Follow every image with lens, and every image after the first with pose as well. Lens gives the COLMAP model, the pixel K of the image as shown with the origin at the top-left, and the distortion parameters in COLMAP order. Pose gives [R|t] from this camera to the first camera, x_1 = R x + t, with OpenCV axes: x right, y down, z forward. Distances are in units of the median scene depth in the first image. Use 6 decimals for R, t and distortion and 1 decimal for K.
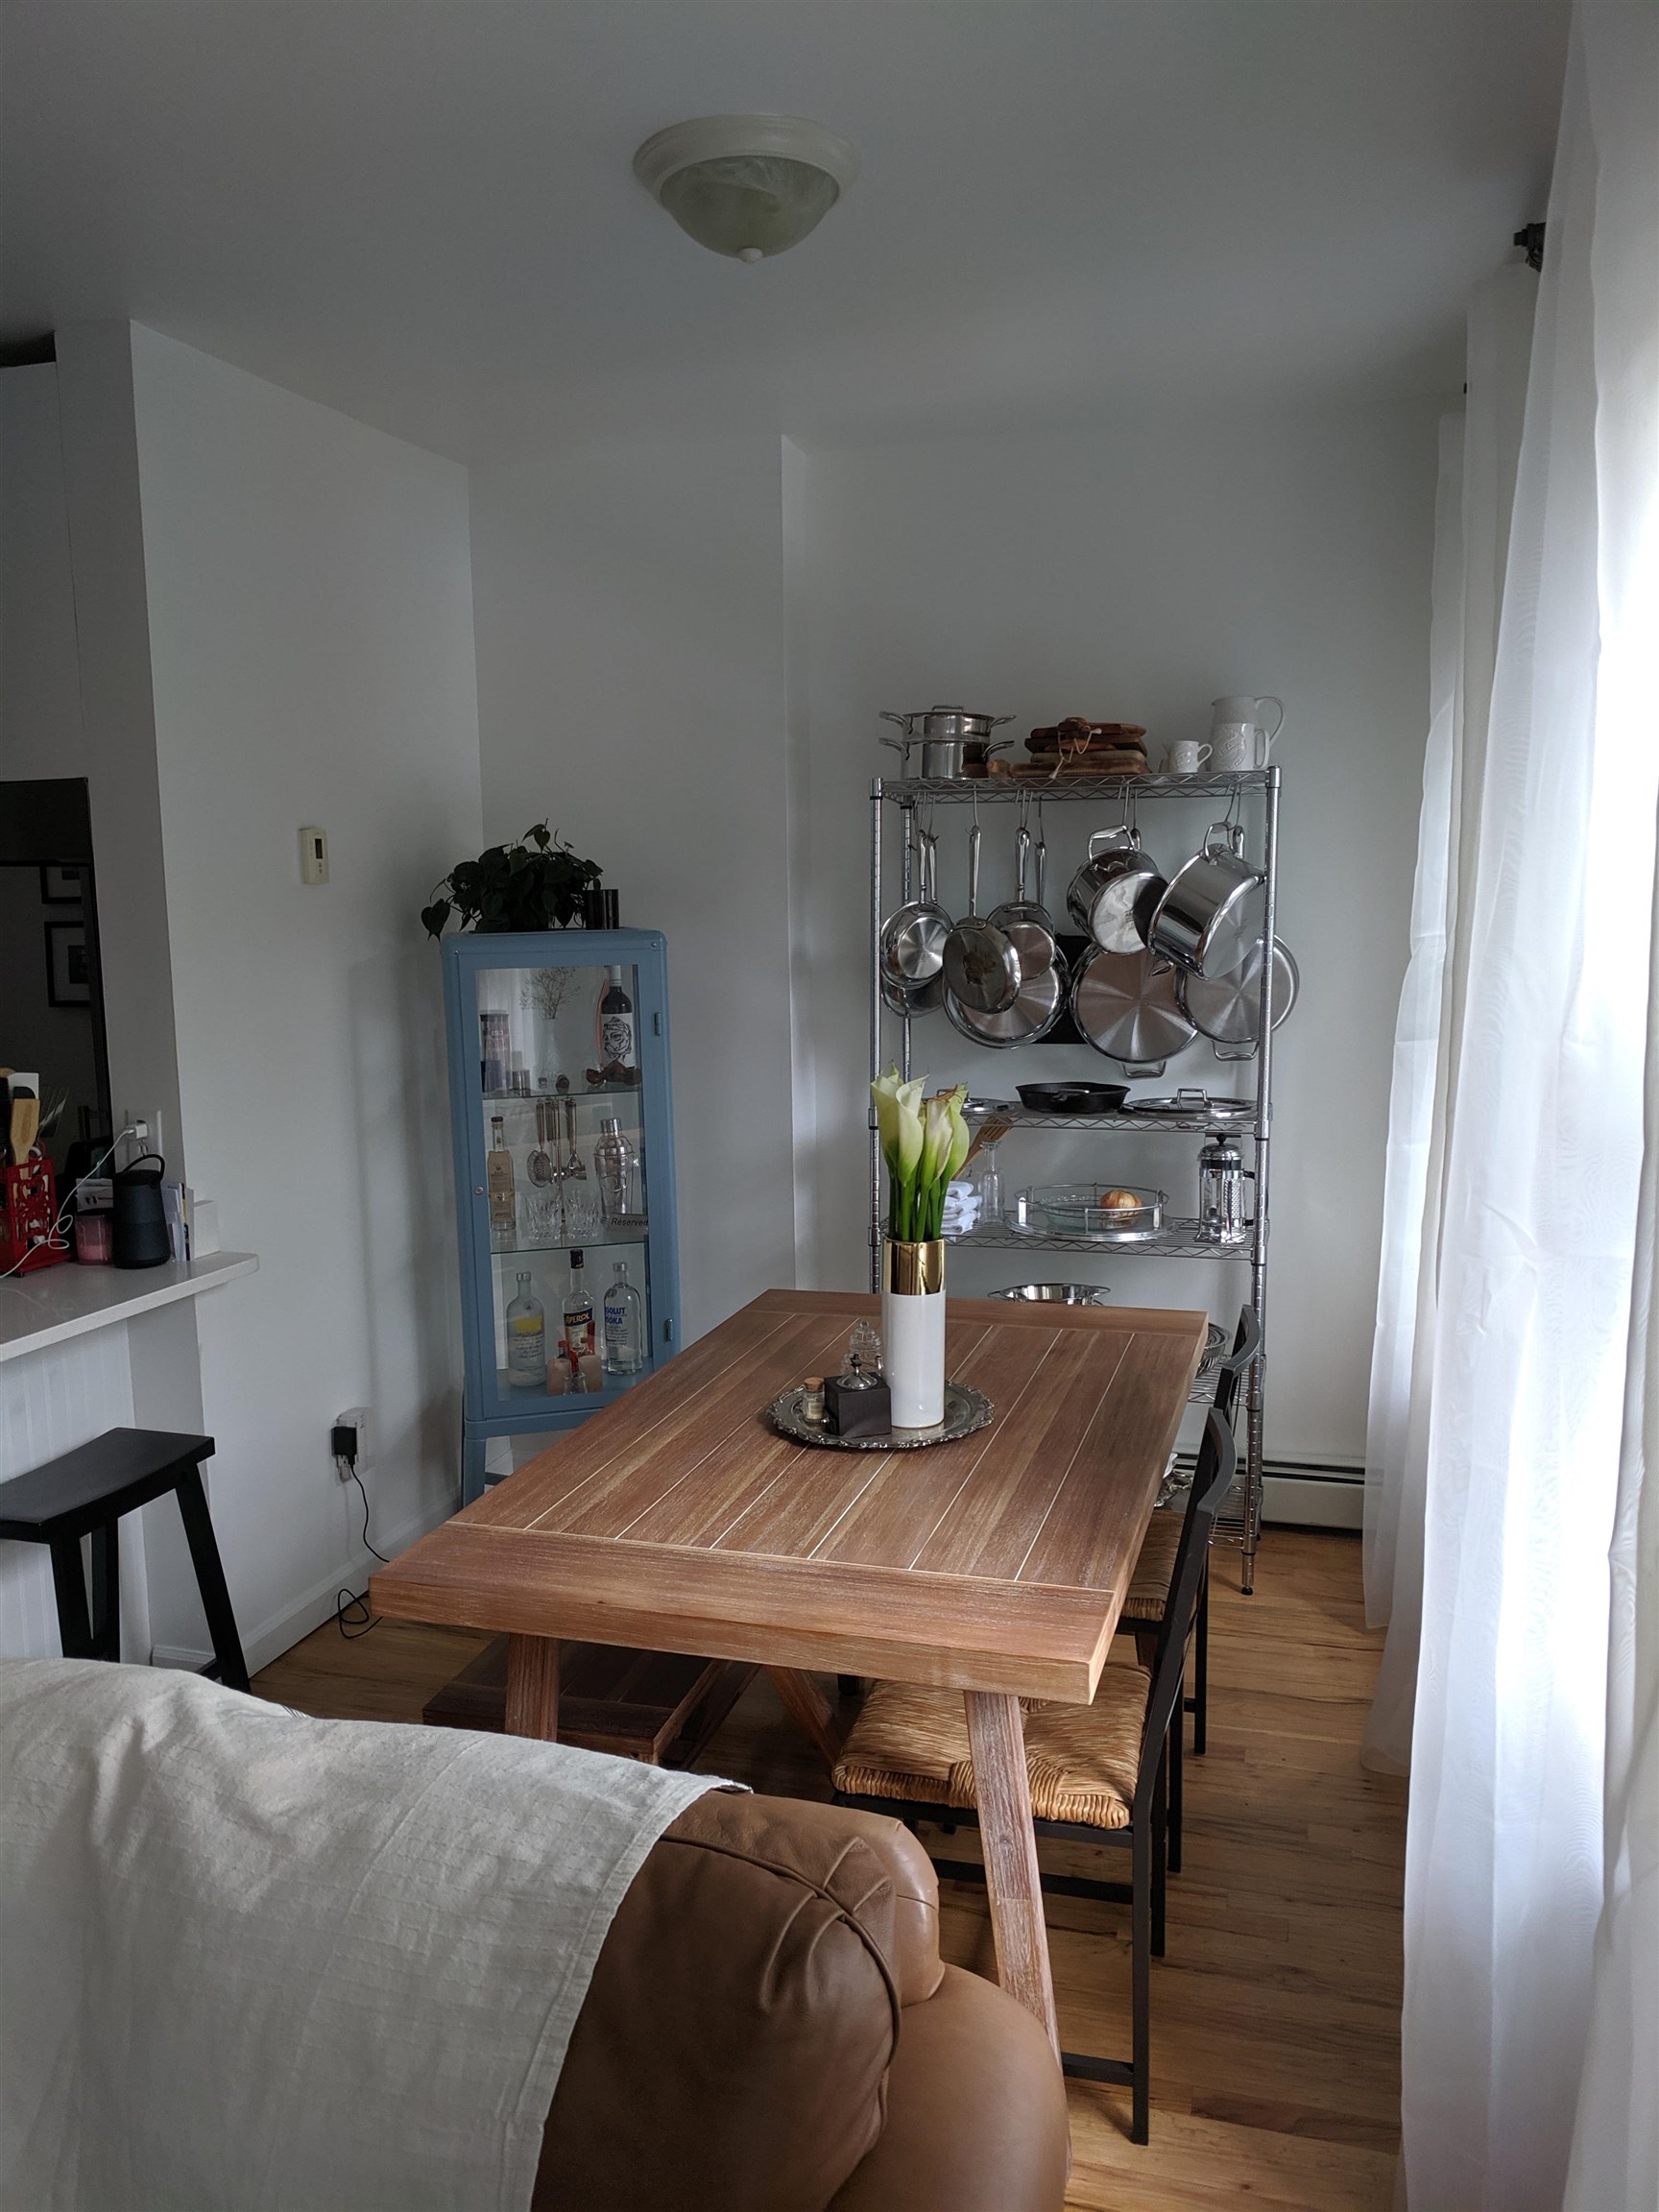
lens RADIAL K [[1681.8, 0, 838.2], [0, 1681.8, 1100.8], [0, 0, 1]] dist [0.002674, 0.012412]
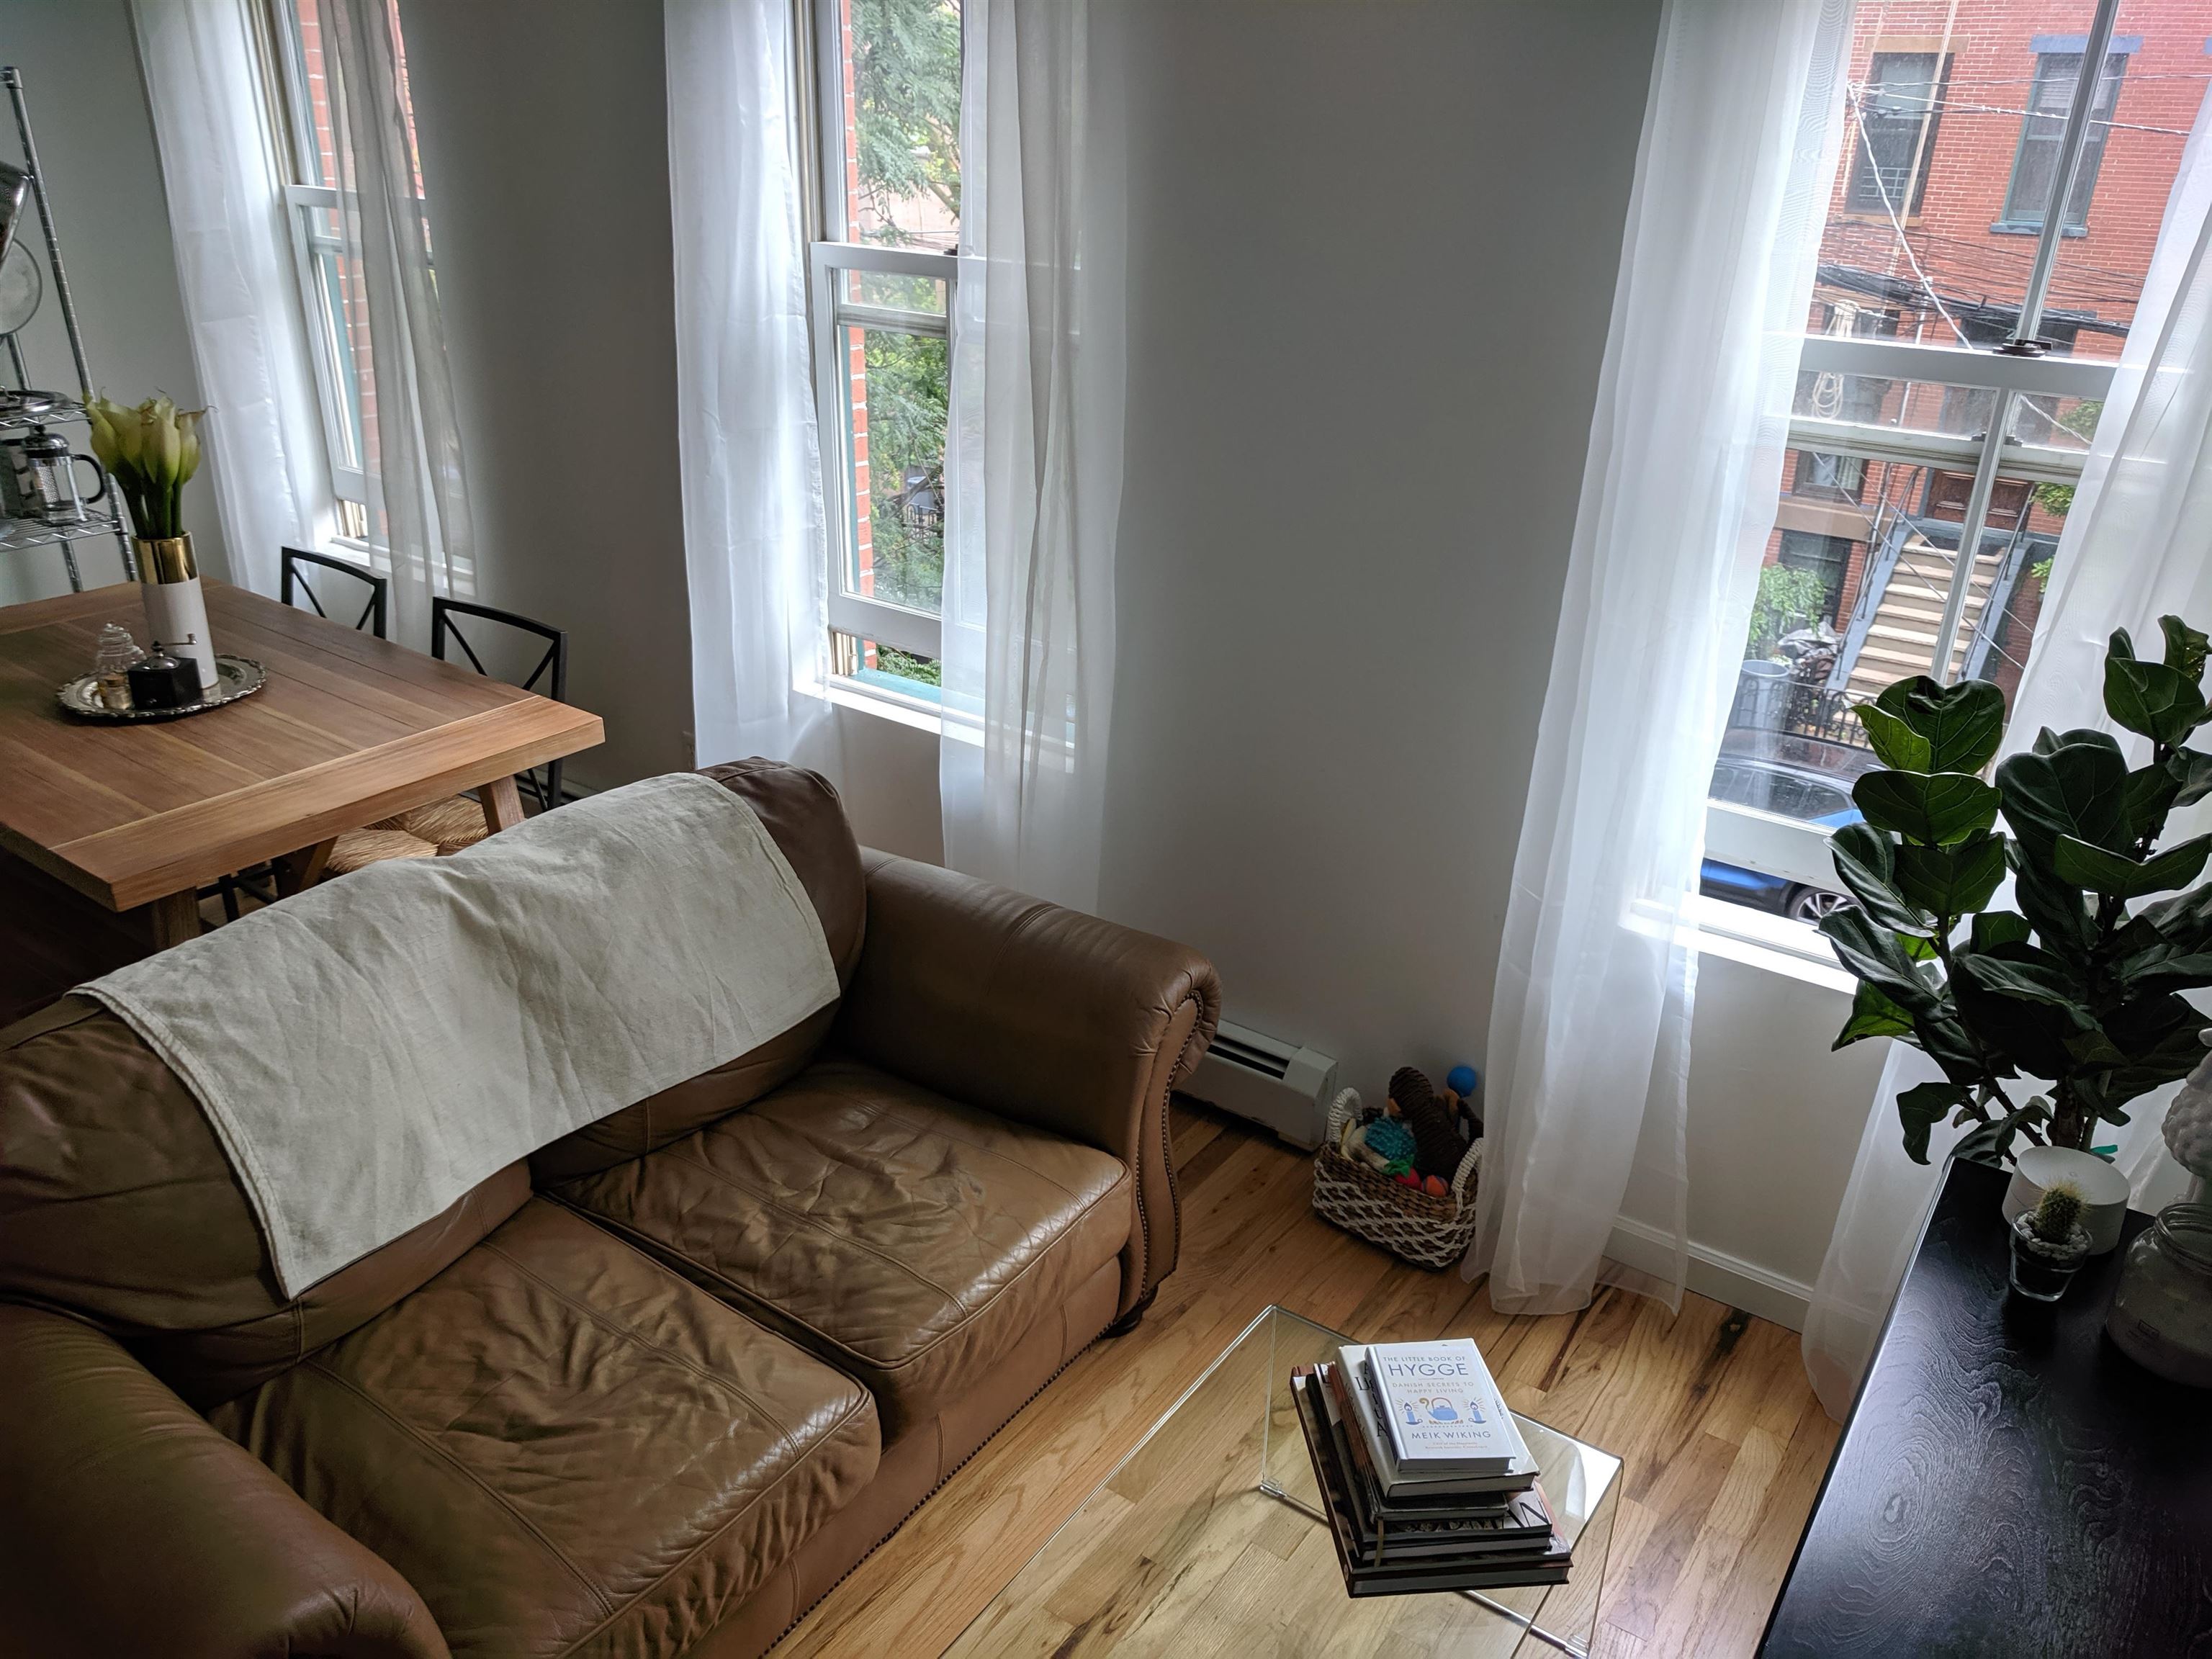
lens RADIAL K [[1681.8, 0, 1106.0], [0, 1681.8, 829.5], [0, 0, 1]] dist [0.002674, 0.012412]
pose [[0.340801, -0.369242, 0.864589, -0.881423], [0.098474, 0.928605, 0.357765, -0.093105], [-0.934964, -0.036787, 0.352831, -0.070753]]
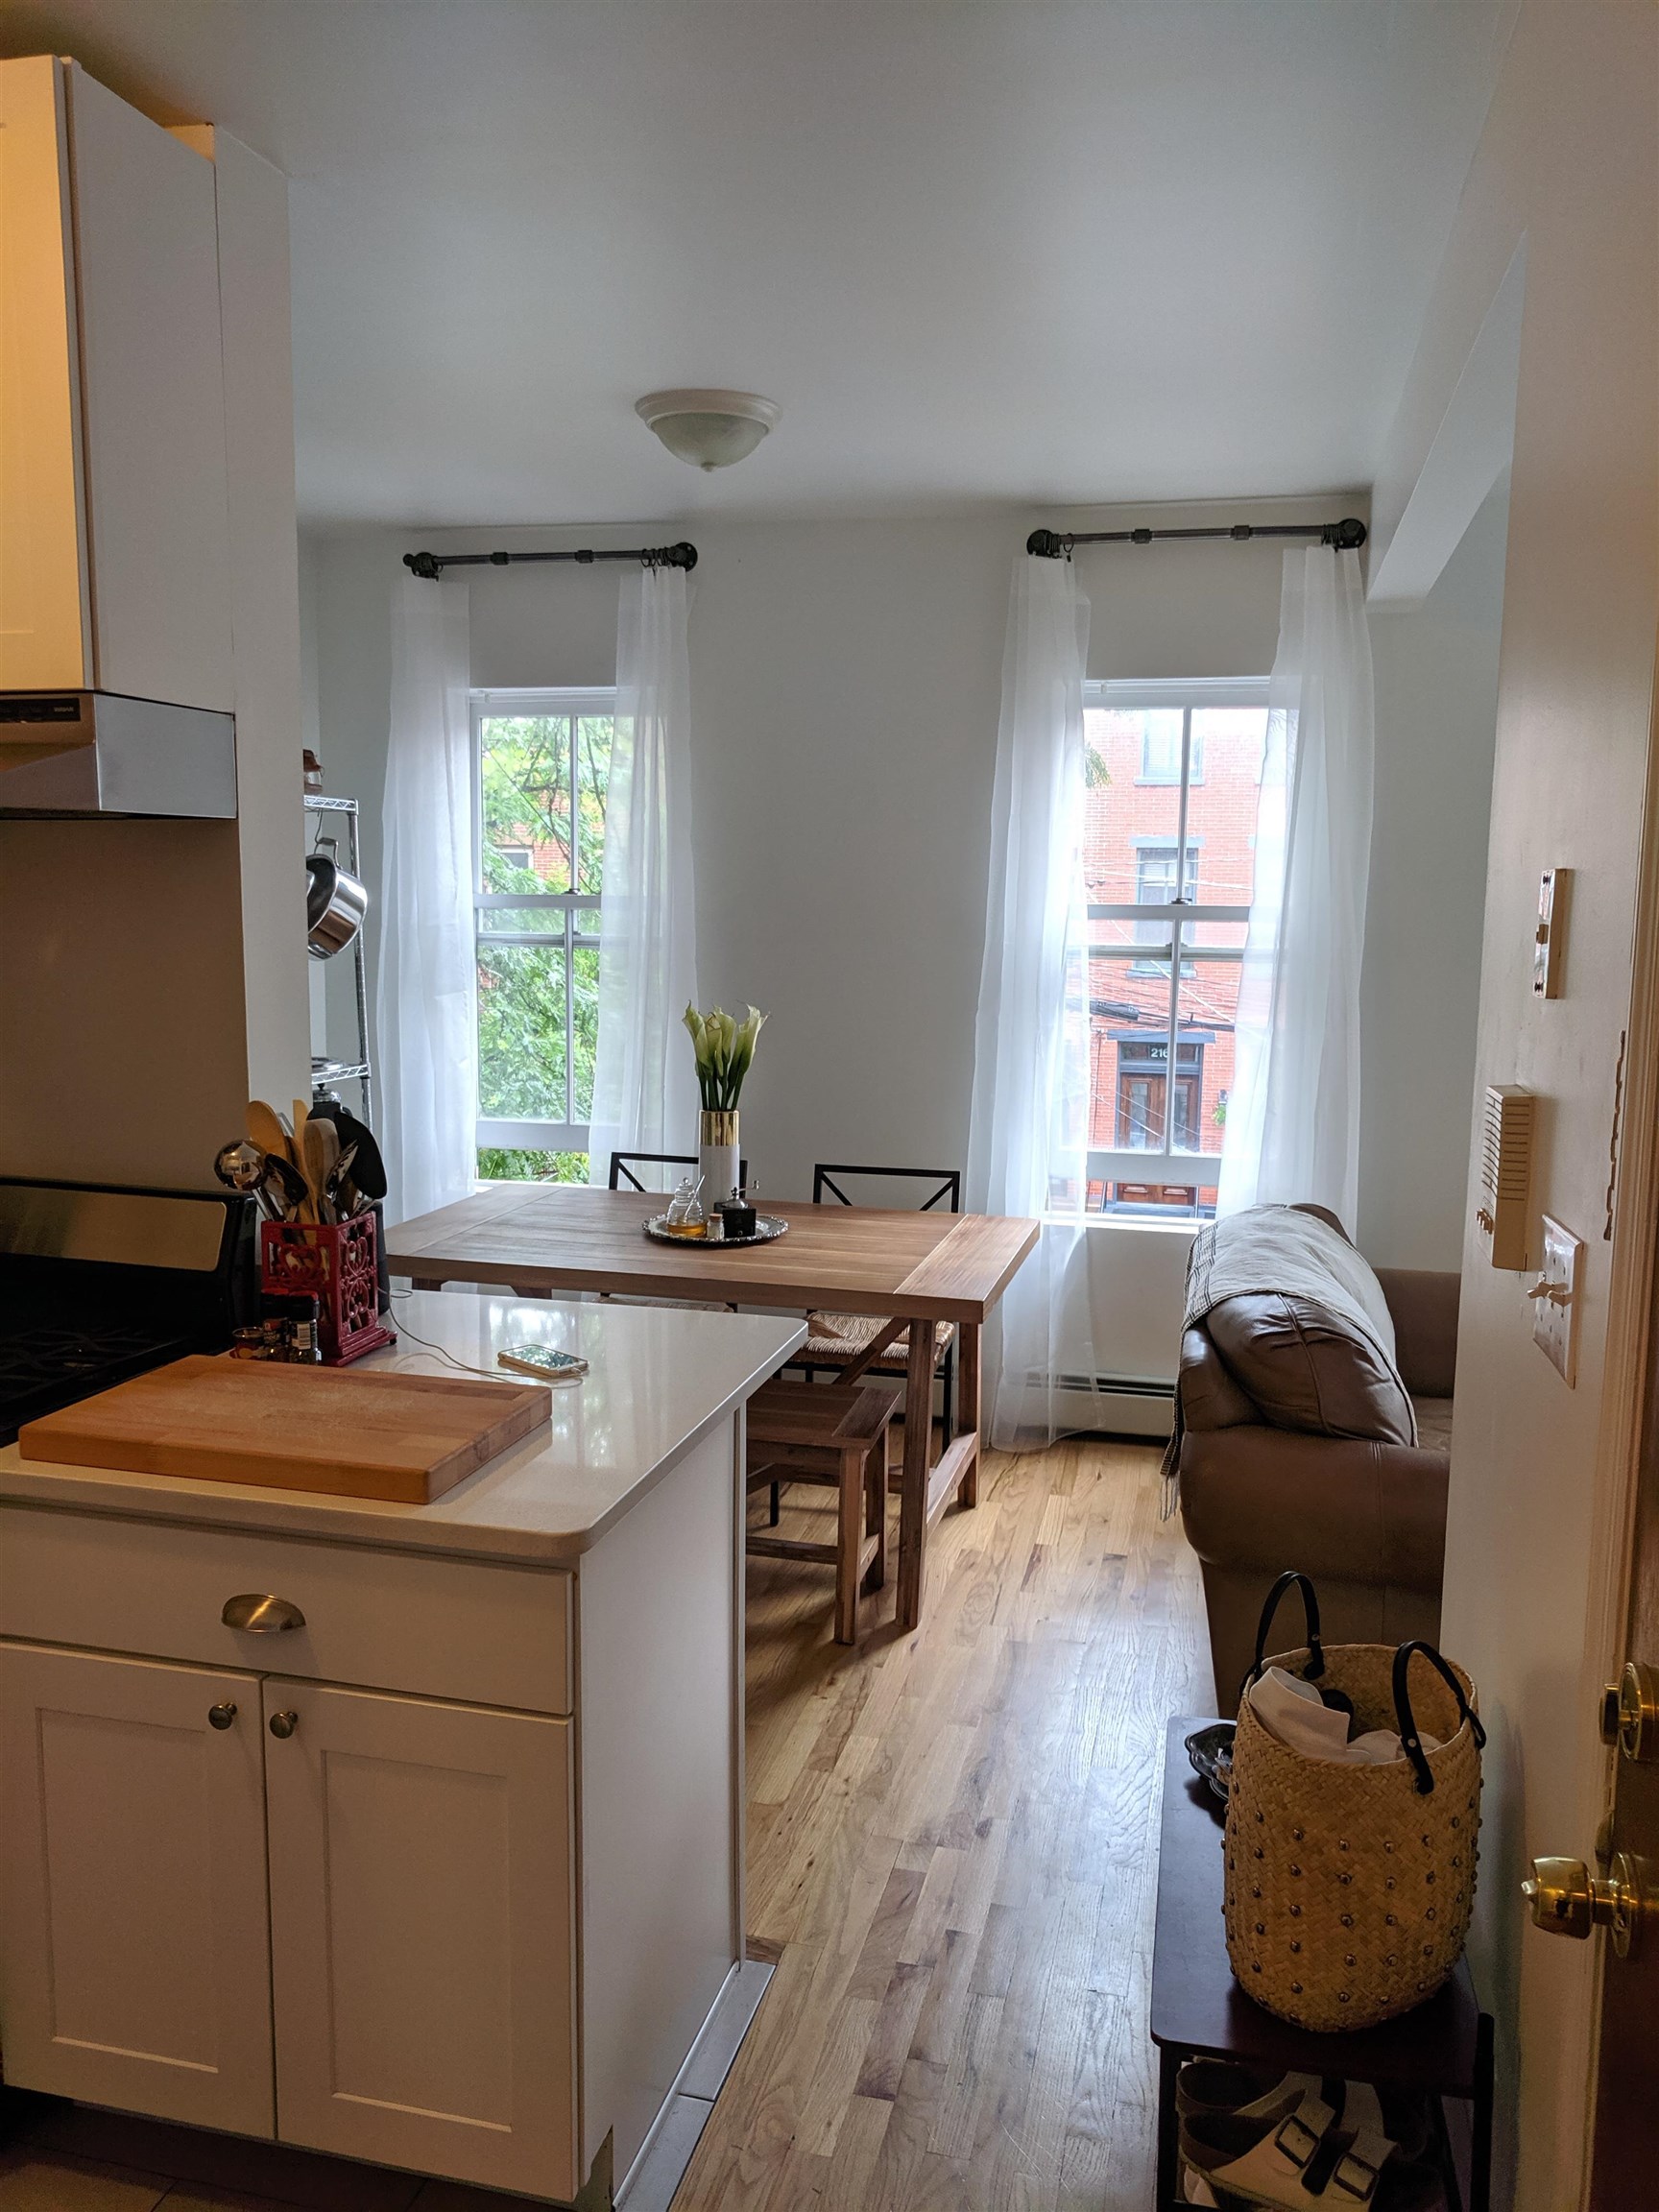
lens RADIAL K [[1681.8, 0, 838.2], [0, 1681.8, 1100.8], [0, 0, 1]] dist [0.002674, 0.012412]
pose [[-0.030609, -0.112895, 0.993135, -1.590522], [0.122781, 0.985651, 0.115829, -0.101678], [-0.991962, 0.125483, -0.016309, 0.952005]]
